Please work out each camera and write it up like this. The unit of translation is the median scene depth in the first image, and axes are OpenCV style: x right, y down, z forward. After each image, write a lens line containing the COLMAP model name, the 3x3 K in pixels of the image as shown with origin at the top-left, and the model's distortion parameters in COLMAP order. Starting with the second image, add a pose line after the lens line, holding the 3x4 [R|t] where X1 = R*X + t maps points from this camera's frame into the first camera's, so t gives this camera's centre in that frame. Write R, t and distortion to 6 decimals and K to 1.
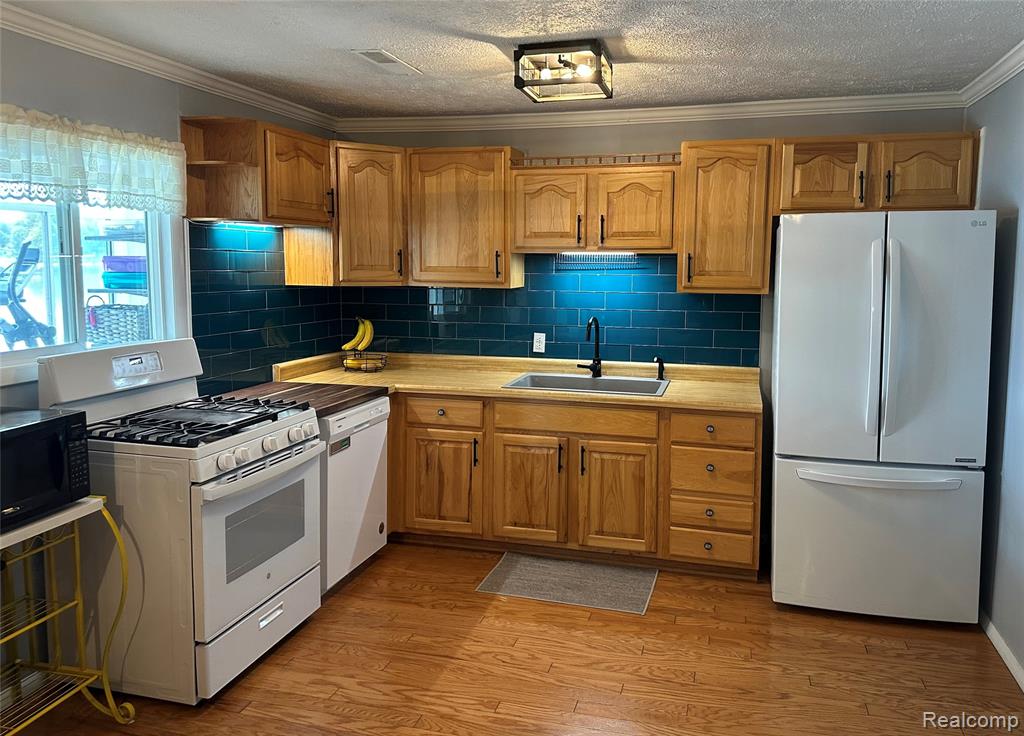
lens RADIAL K [[754.3, 0, 541.8], [0, 754.3, 331.2], [0, 0, 1]] dist [0.195666, -0.271932]
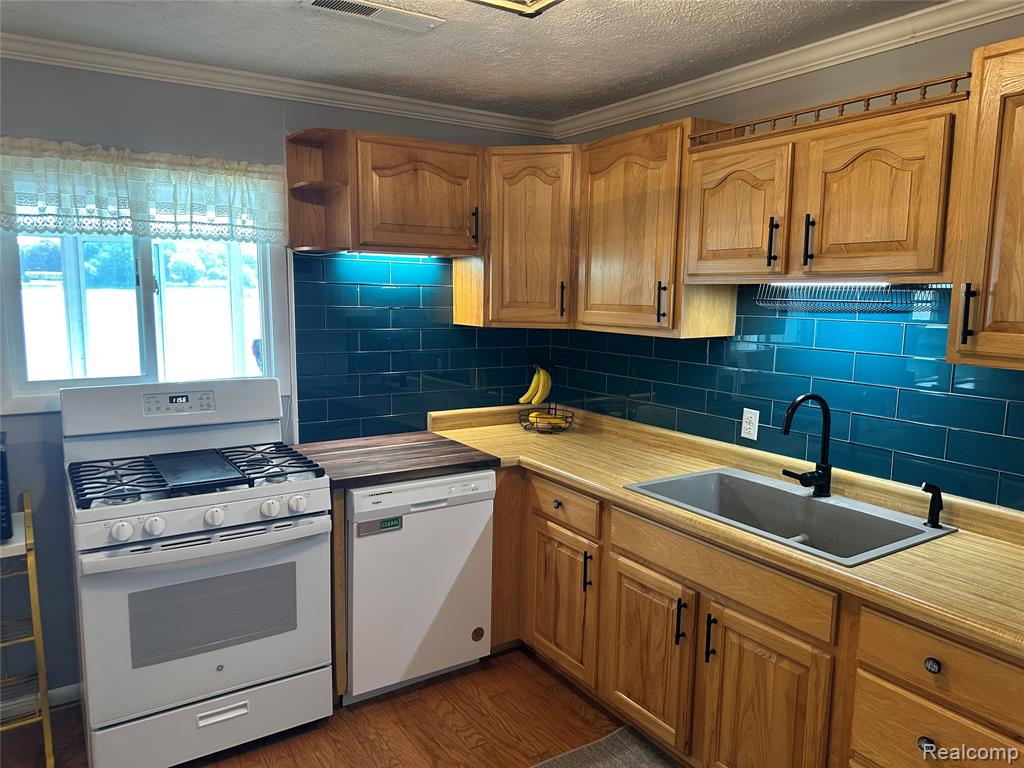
lens RADIAL K [[710.4, 0, 515.8], [0, 710.4, 389.6], [0, 0, 1]] dist [0.150723, -0.222991]
pose [[0.742572, 0.095117, -0.662978, 0.284955], [-0.068901, 0.995461, 0.065645, -0.045720], [0.666213, -0.003067, 0.745755, 0.462118]]
